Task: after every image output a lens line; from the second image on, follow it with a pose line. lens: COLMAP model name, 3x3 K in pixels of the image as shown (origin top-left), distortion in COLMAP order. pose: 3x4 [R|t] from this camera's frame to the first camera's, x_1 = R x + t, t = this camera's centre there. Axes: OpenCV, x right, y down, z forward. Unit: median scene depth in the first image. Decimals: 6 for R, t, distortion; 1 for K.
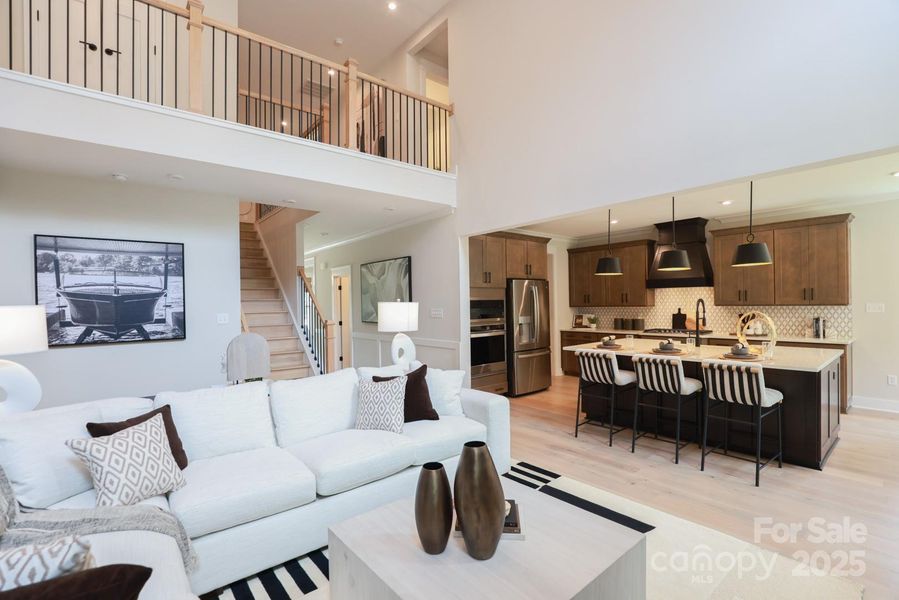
lens RADIAL K [[412.4, 0, 452.5], [0, 412.4, 304.5], [0, 0, 1]] dist [-0.027268, 0.001082]
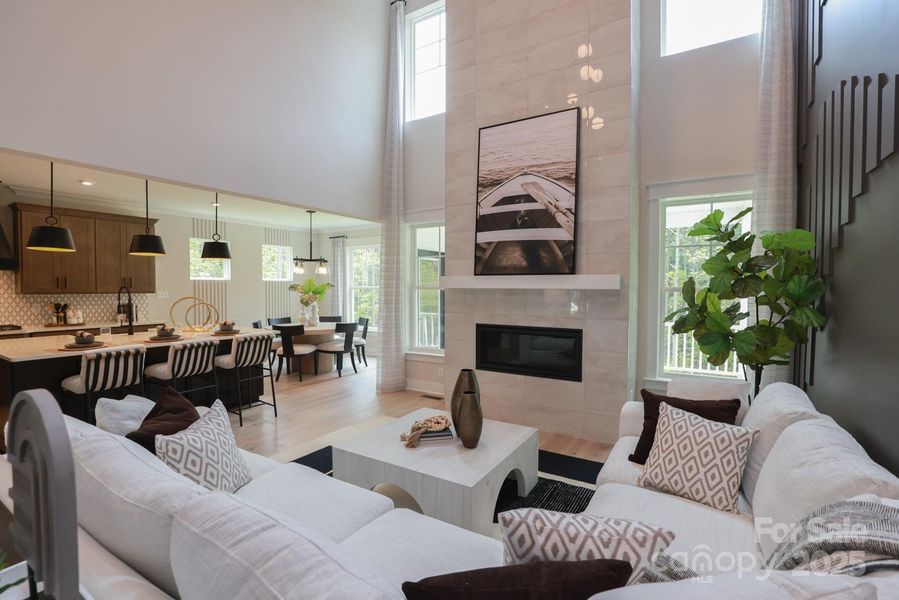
lens RADIAL K [[412.4, 0, 452.5], [0, 412.4, 304.5], [0, 0, 1]] dist [-0.027268, 0.001082]
pose [[-0.299357, -0.026377, 0.953777, -0.384074], [0.005630, 0.999552, 0.029410, 0.004883], [-0.954125, 0.014173, -0.299074, 0.392376]]
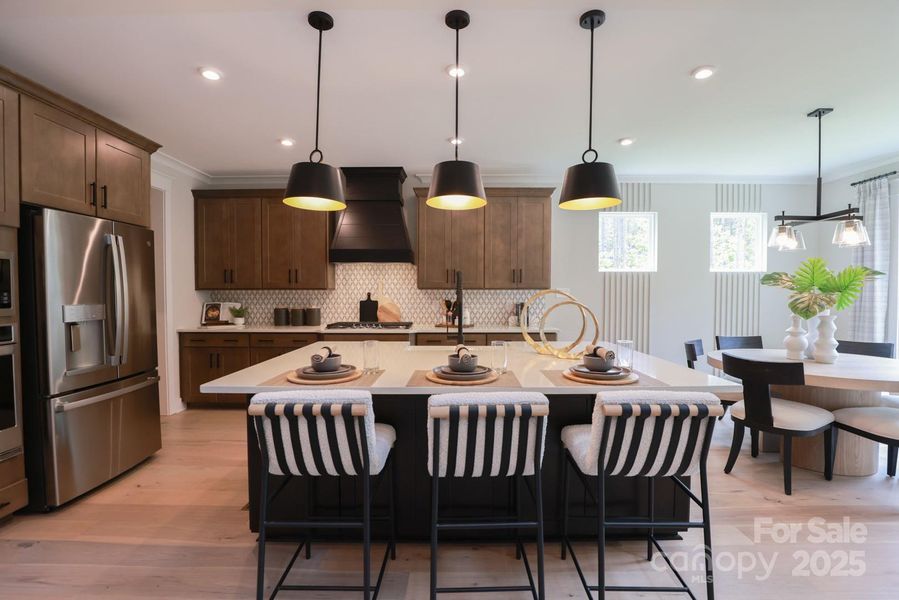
lens RADIAL K [[411.5, 0, 452.0], [0, 411.5, 301.5], [0, 0, 1]] dist [-0.023928, 0.000908]
pose [[0.648907, -0.000937, 0.760868, 0.102272], [-0.008080, 0.999934, 0.008122, 0.018491], [-0.760825, -0.011419, 0.648856, 0.442257]]
